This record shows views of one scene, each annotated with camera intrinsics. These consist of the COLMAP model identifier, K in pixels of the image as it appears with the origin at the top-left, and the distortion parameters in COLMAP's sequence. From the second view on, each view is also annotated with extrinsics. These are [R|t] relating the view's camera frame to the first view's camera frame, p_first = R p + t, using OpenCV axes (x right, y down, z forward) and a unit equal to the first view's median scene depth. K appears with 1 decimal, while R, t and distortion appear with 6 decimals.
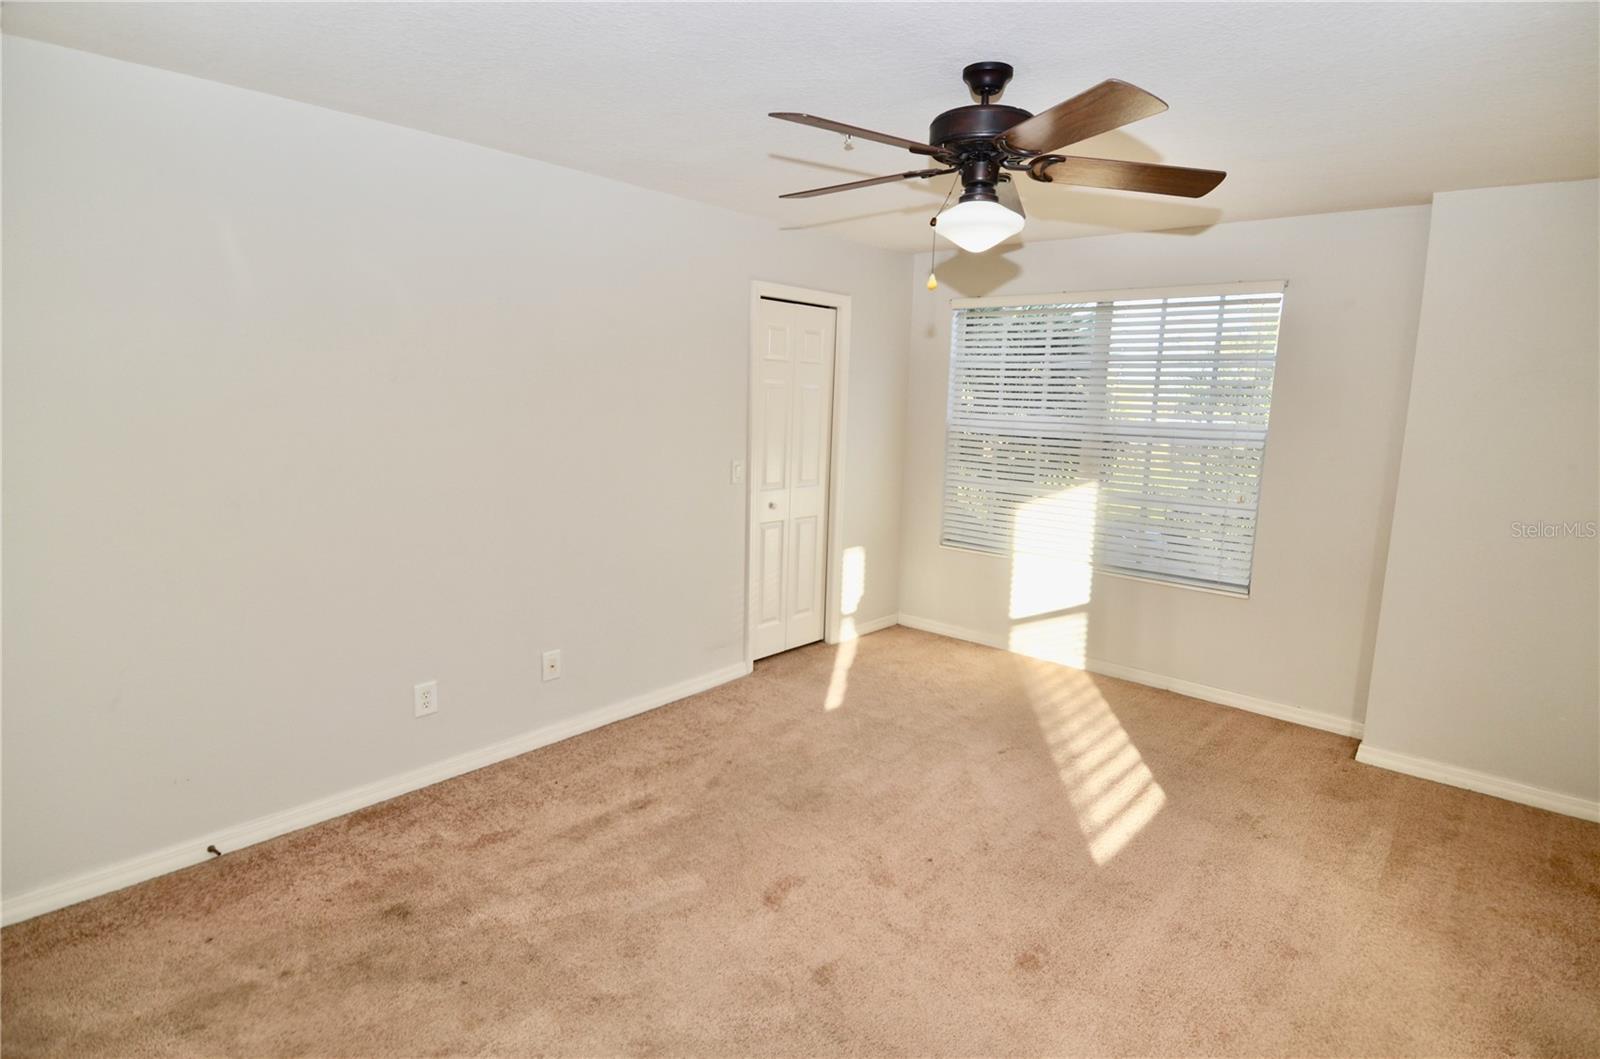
lens RADIAL K [[831.2, 0, 829.0], [0, 831.2, 525.3], [0, 0, 1]] dist [0.014892, -0.030222]
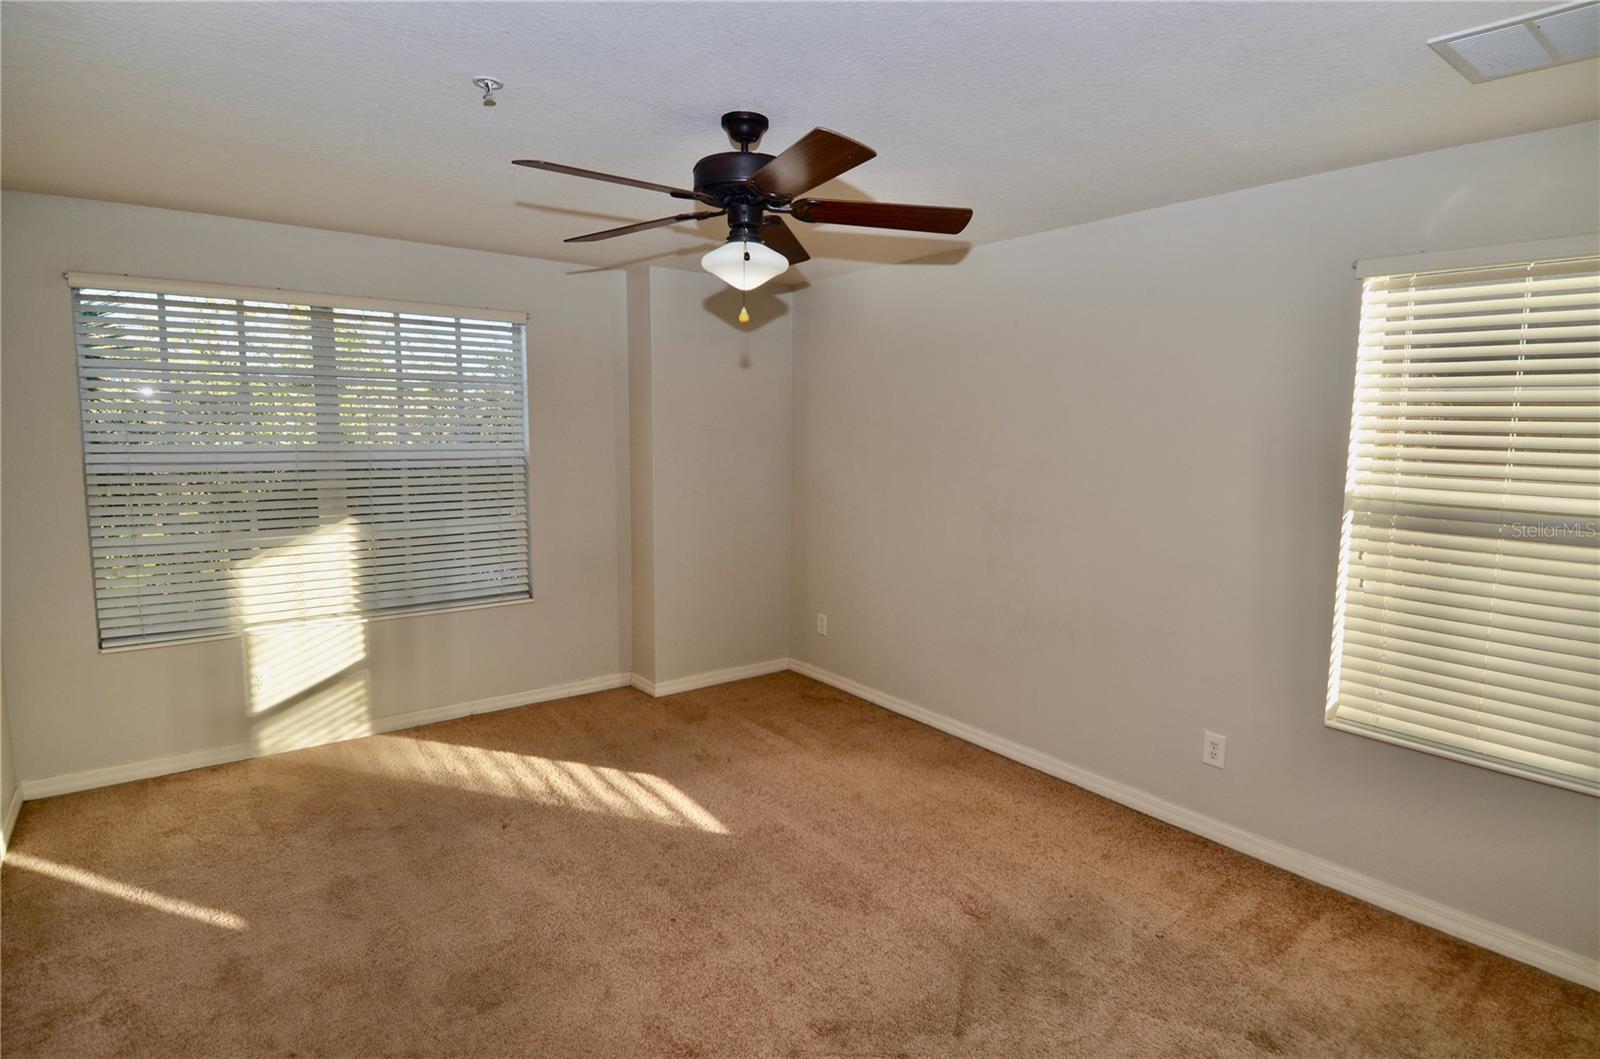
lens RADIAL K [[831.2, 0, 805.8], [0, 831.2, 523.9], [0, 0, 1]] dist [0.014892, -0.030222]
pose [[0.203678, -0.139449, 0.969056, -0.637278], [0.152883, 0.982192, 0.109206, -0.103481], [-0.967027, 0.125910, 0.221370, 0.549341]]
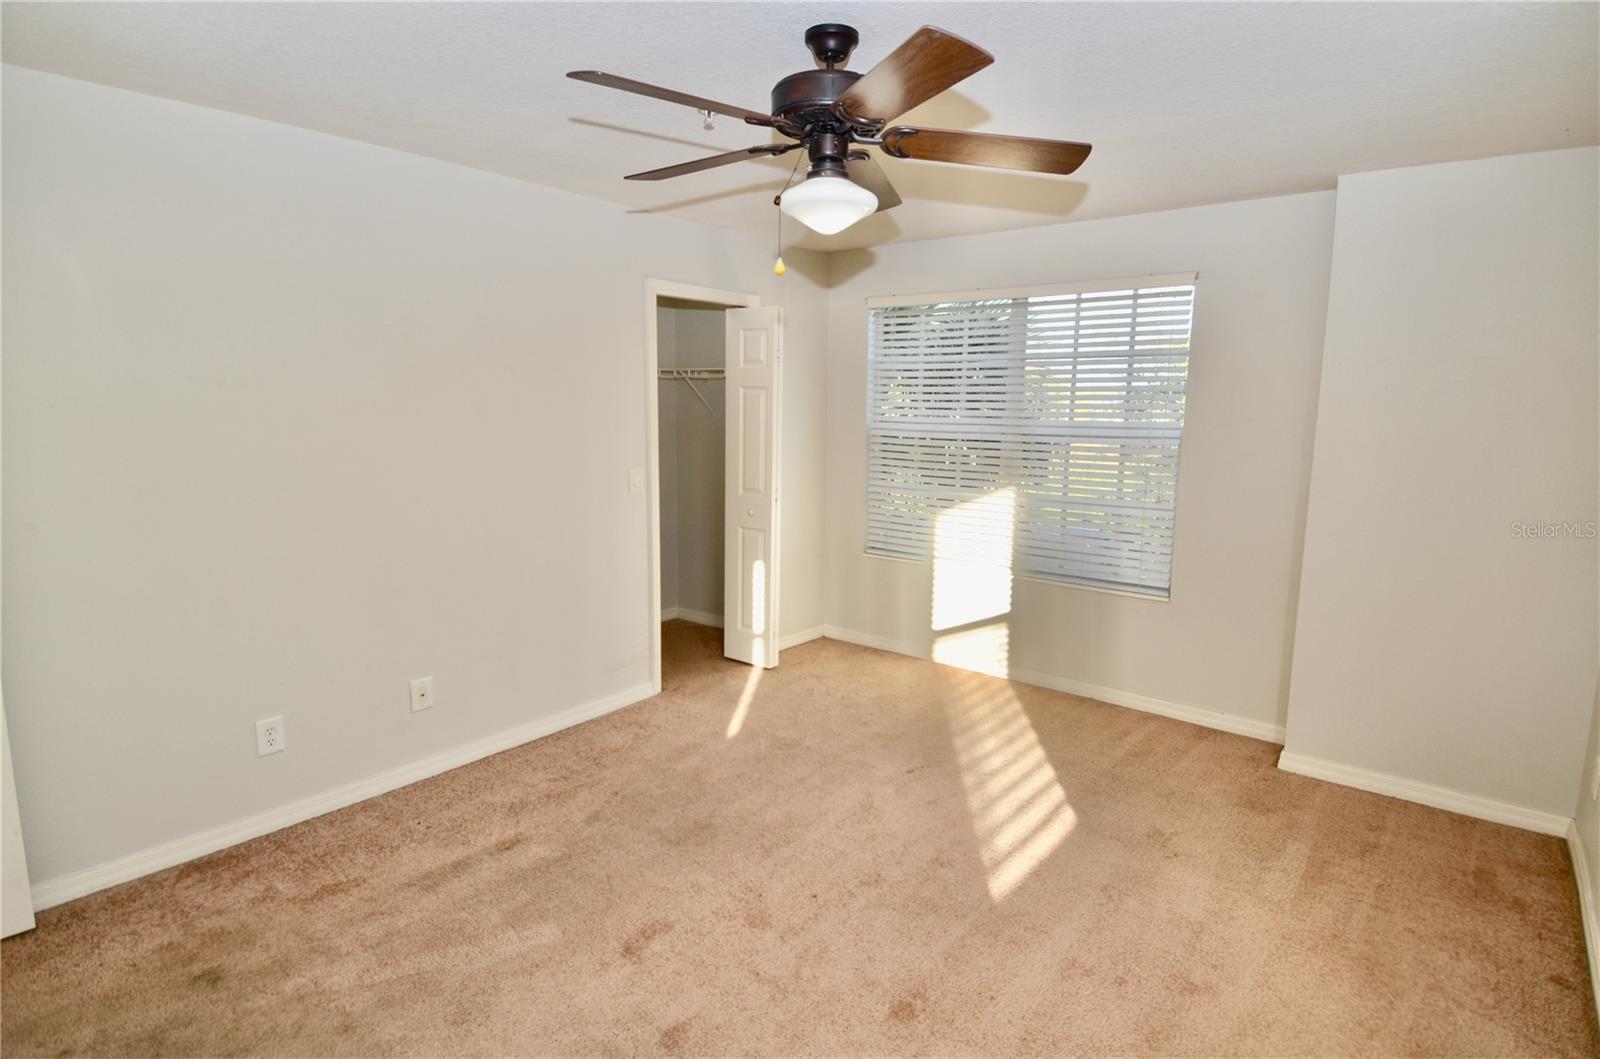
lens RADIAL K [[831.2, 0, 830.7], [0, 831.2, 527.5], [0, 0, 1]] dist [0.014892, -0.030222]
pose [[0.999042, -0.021577, 0.038064, 0.104424], [0.021915, 0.999724, -0.008489, 0.001662], [-0.037870, 0.009315, 0.999239, 0.068025]]
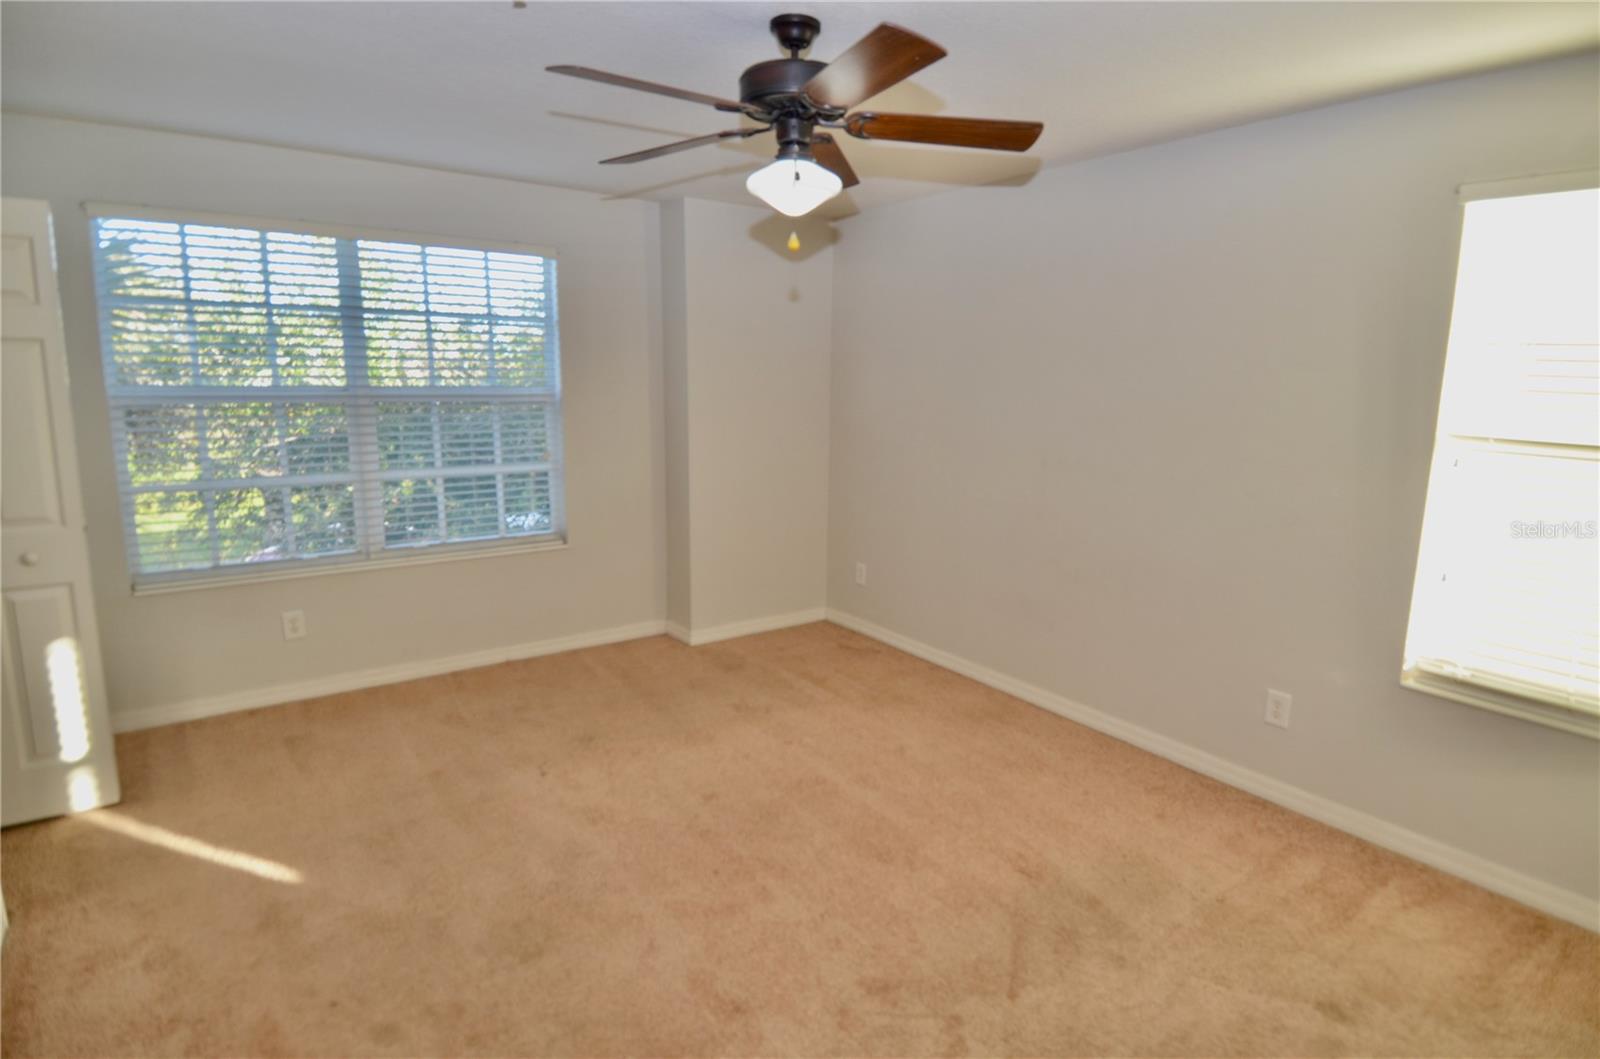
lens RADIAL K [[831.2, 0, 810.2], [0, 831.2, 528.6], [0, 0, 1]] dist [0.014892, -0.030222]
pose [[0.232713, -0.200886, 0.951572, -0.600108], [0.148837, 0.974265, 0.169278, -0.096724], [-0.961089, 0.102236, 0.256623, 0.579212]]
